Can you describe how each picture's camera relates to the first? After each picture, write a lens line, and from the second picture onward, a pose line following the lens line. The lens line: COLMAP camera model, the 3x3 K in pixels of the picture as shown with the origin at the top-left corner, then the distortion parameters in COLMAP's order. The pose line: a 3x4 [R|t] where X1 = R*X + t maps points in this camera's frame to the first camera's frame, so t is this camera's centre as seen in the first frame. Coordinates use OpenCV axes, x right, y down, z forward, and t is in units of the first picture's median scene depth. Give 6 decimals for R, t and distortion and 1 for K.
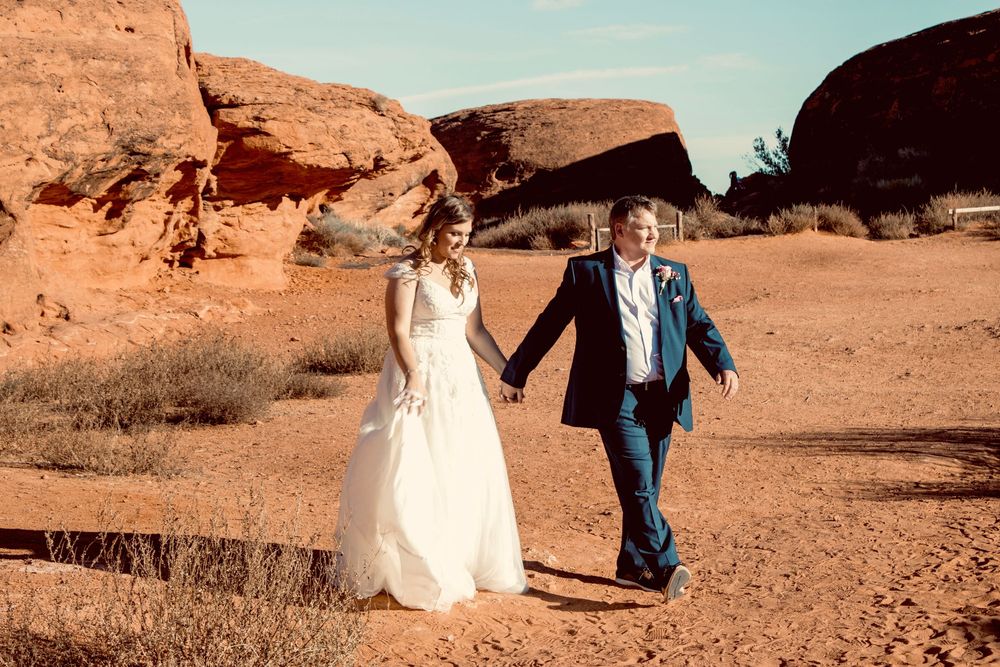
lens RADIAL K [[2188.3, 0, 500.9], [0, 2188.3, 339.5], [0, 0, 1]] dist [0.034935, 0.000000]
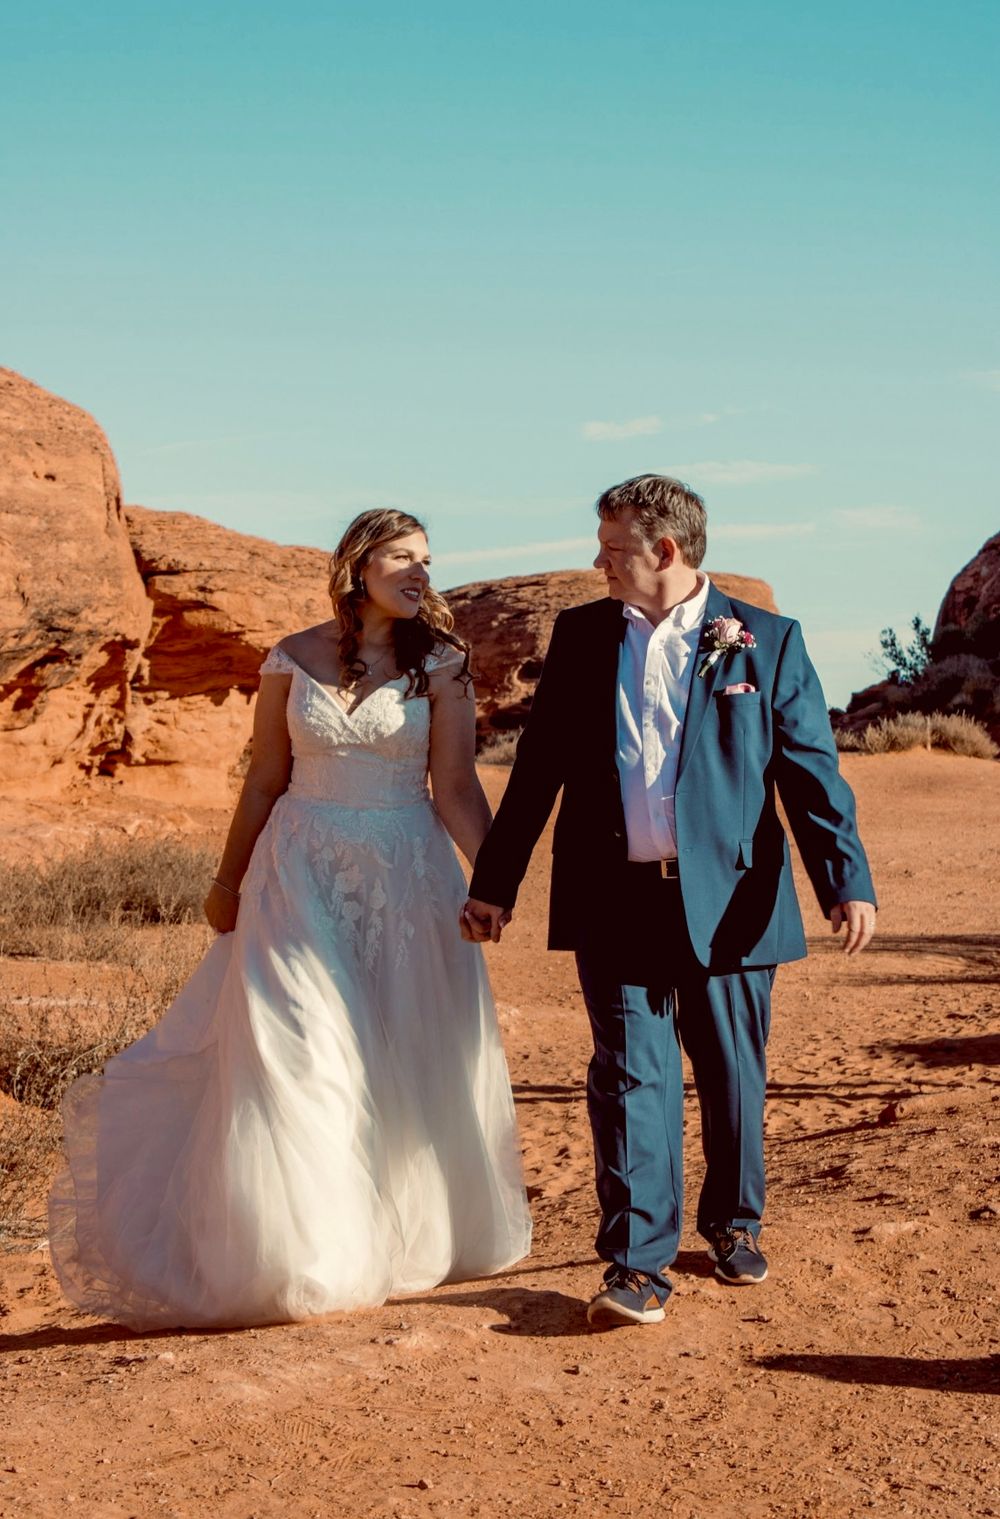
lens RADIAL K [[3319.1, 0, 501.7], [0, 3319.1, 760.0], [0, 0, 1]] dist [0.004503, 0.000000]
pose [[0.999816, 0.016192, -0.010251, 0.009938], [-0.016699, 0.998530, -0.051559, 0.019741], [0.009401, 0.051721, 0.998617, -0.183133]]
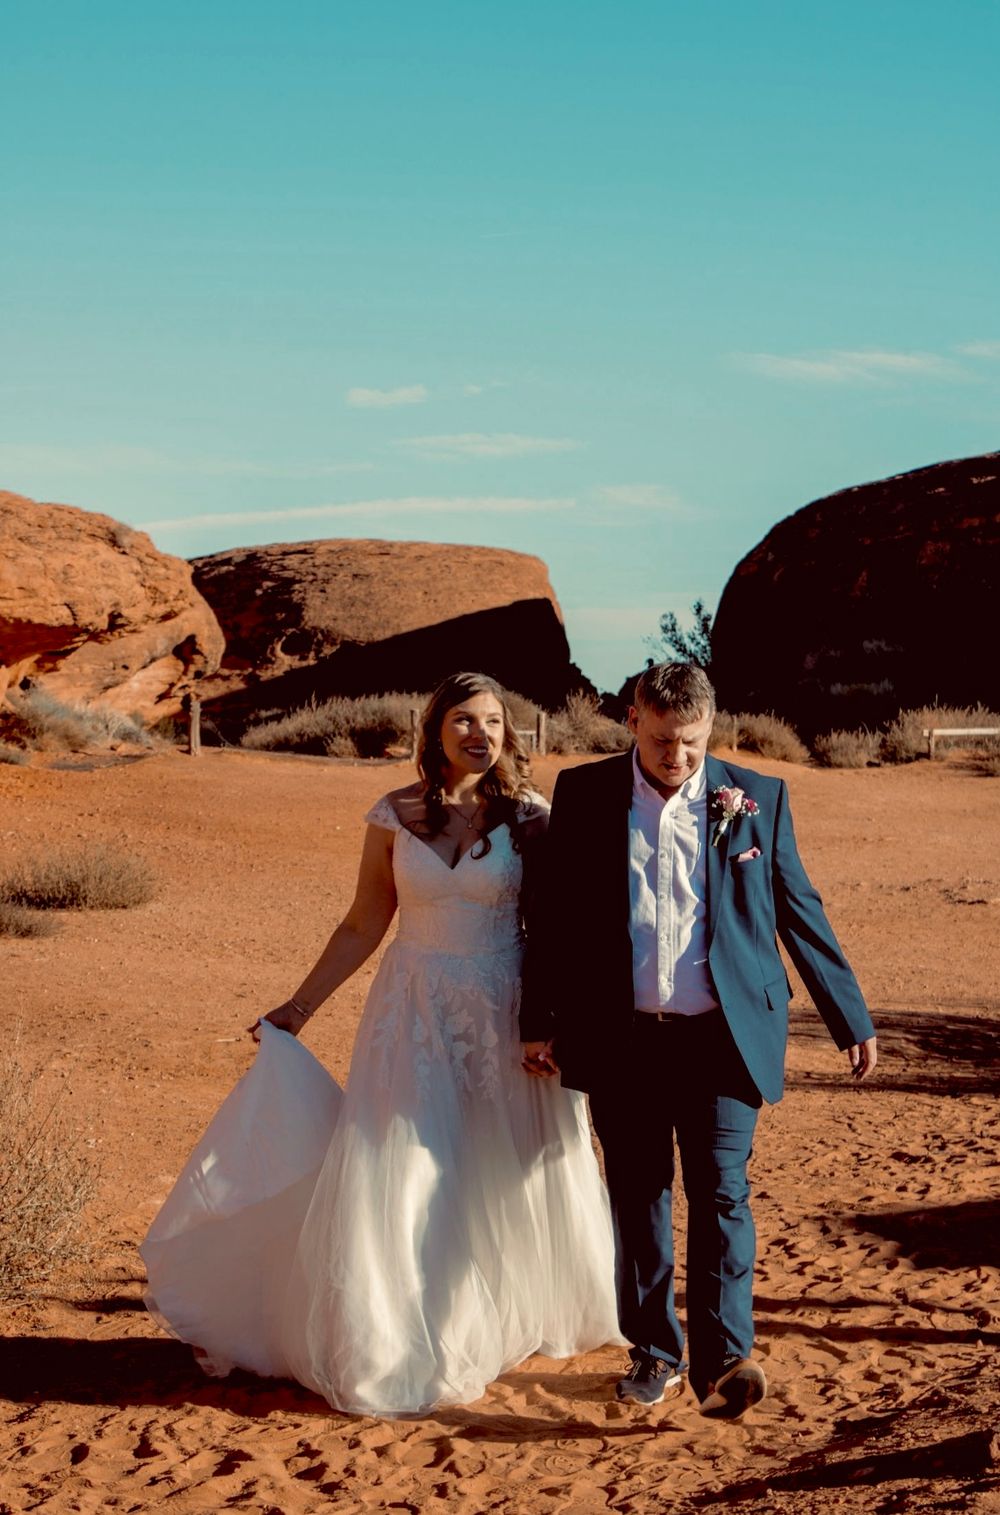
lens RADIAL K [[3310.4, 0, 502.2], [0, 3310.4, 755.4], [0, 0, 1]] dist [0.004503, 0.000000]
pose [[0.996556, 0.050462, 0.065795, 0.000096], [-0.047508, 0.997825, -0.045708, 0.005012], [-0.067959, 0.042425, 0.996786, -0.063538]]
